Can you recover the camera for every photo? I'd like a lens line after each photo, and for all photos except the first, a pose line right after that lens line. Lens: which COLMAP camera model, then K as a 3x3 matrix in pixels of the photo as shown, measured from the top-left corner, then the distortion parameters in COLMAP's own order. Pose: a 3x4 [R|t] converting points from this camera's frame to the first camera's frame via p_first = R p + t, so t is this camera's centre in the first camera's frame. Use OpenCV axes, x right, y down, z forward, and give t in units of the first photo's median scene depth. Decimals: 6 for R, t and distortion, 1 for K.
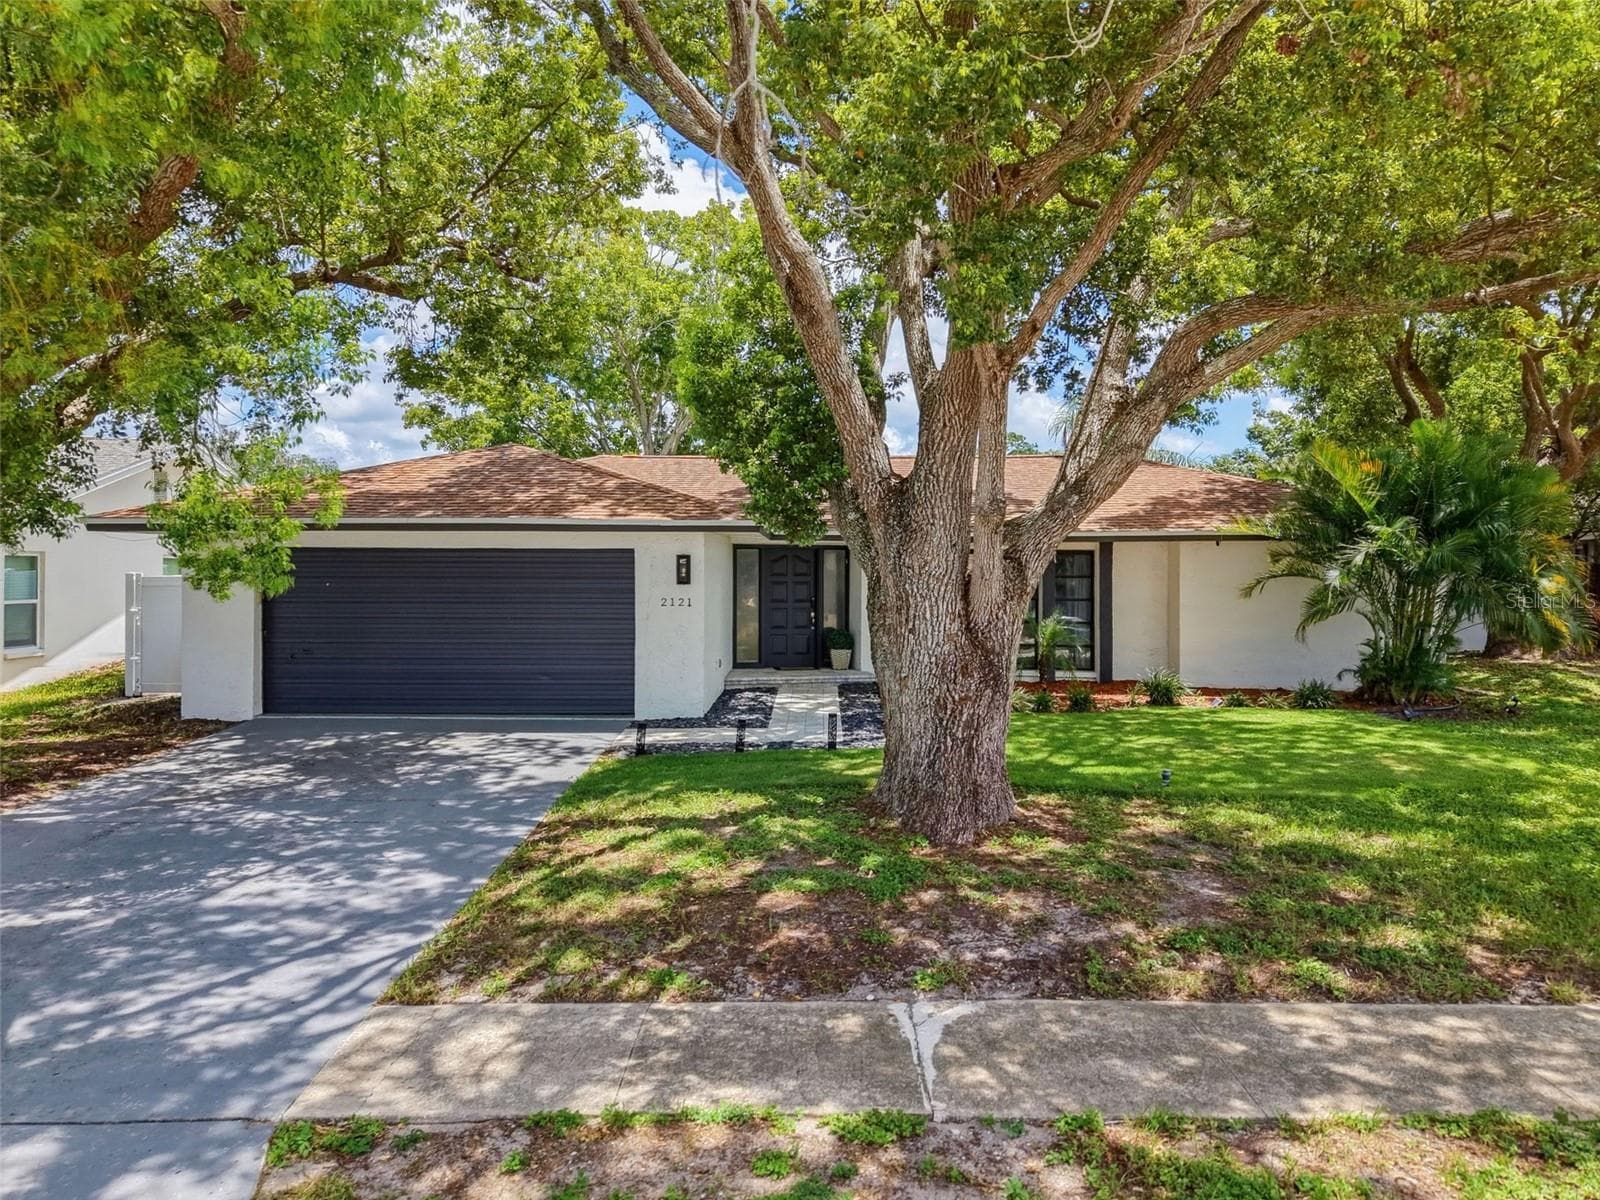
lens RADIAL K [[1140.5, 0, 800.0], [0, 1140.5, 600.0], [0, 0, 1]] dist [-0.003018, -0.002480]
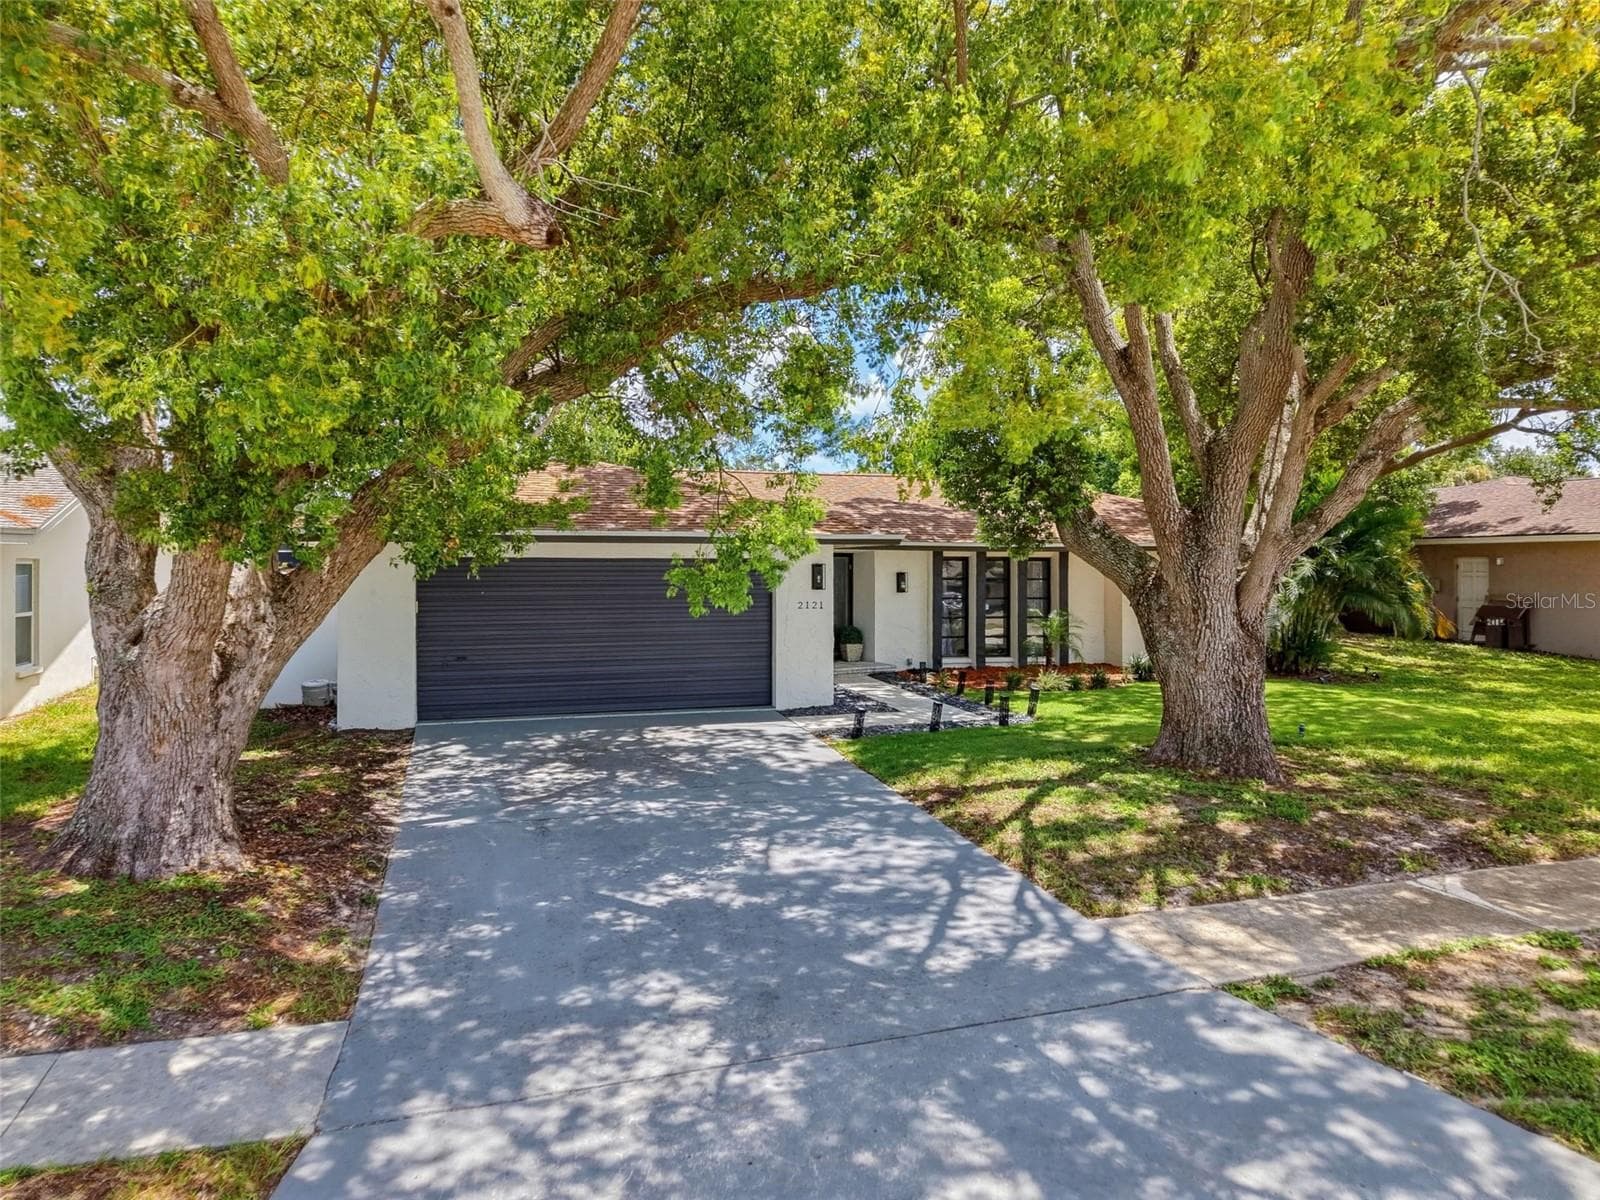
lens RADIAL K [[1105.5, 0, 797.9], [0, 1105.5, 589.7], [0, 0, 1]] dist [0.070039, -0.088105]
pose [[0.948251, -0.010191, 0.317358, -1.120188], [0.011585, 0.999930, -0.002507, -0.026466], [-0.317310, 0.006054, 0.948303, -0.116246]]
